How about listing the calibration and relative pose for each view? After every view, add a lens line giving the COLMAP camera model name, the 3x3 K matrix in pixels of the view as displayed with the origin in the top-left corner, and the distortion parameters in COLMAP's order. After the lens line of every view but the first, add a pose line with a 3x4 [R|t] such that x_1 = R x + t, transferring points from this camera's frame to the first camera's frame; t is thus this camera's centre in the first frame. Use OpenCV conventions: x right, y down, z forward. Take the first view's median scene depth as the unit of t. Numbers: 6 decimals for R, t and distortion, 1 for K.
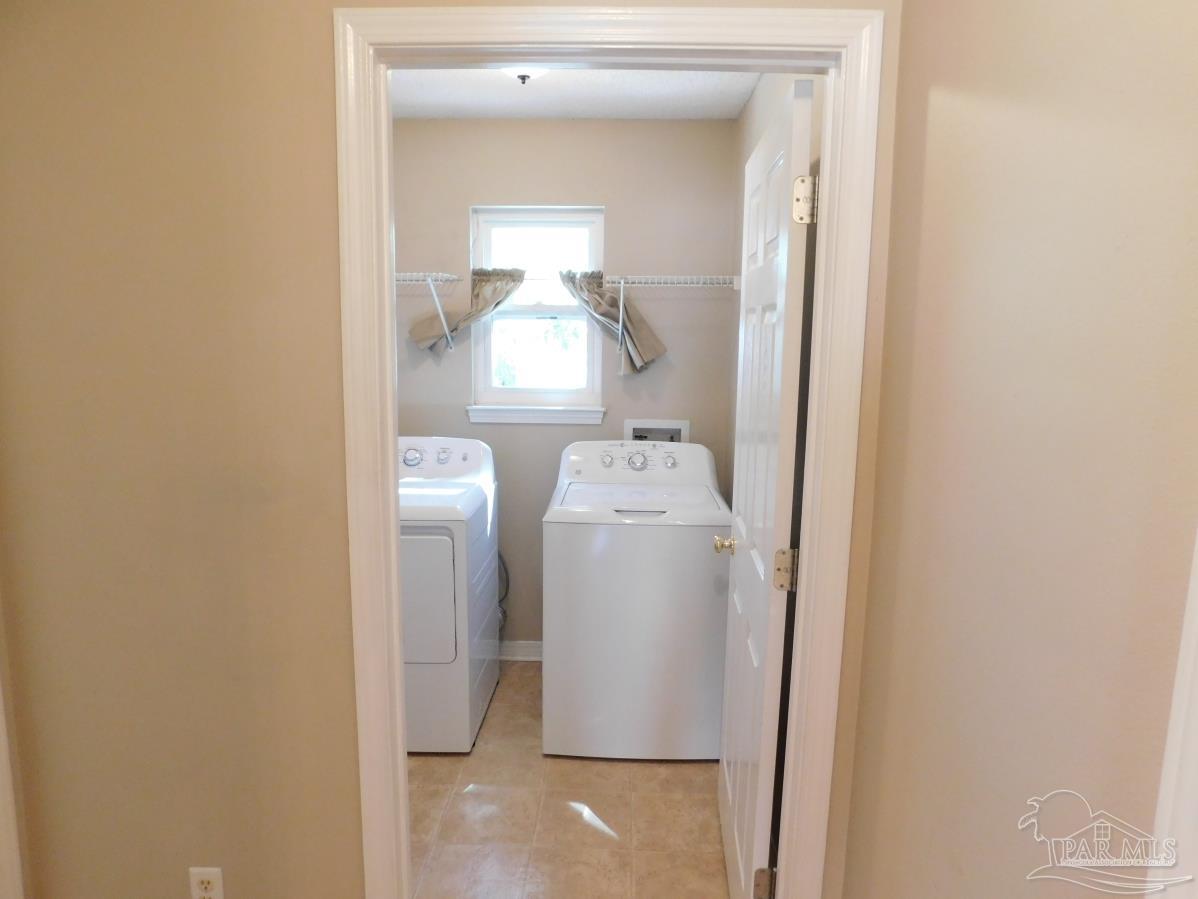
lens RADIAL K [[793.6, 0, 601.5], [0, 793.6, 451.0], [0, 0, 1]] dist [-0.068373, 0.054757]
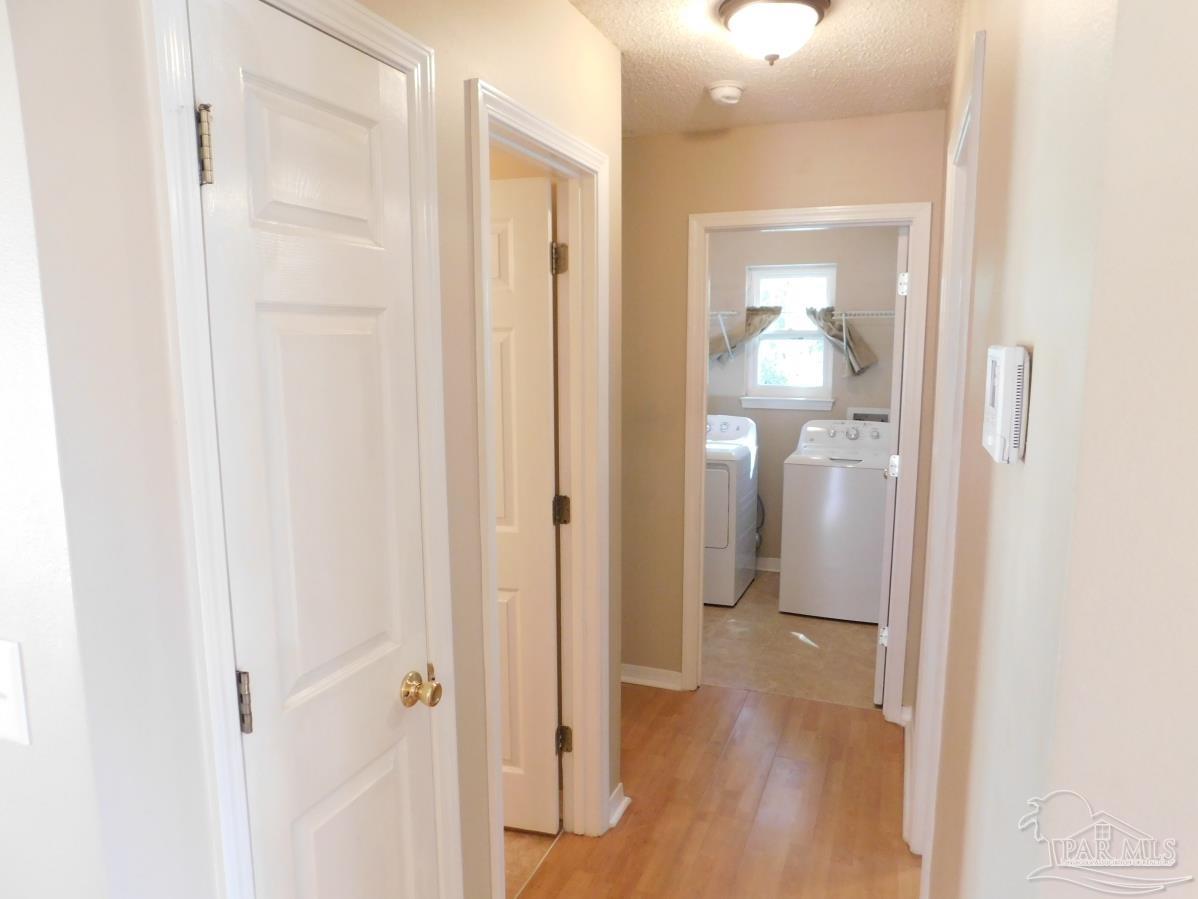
lens RADIAL K [[793.6, 0, 595.5], [0, 793.6, 453.1], [0, 0, 1]] dist [-0.068373, 0.054757]
pose [[0.939181, 0.034126, -0.341722, 0.095242], [-0.039678, 0.999170, -0.009268, 0.079126], [0.341122, 0.022263, 0.939755, -0.540764]]
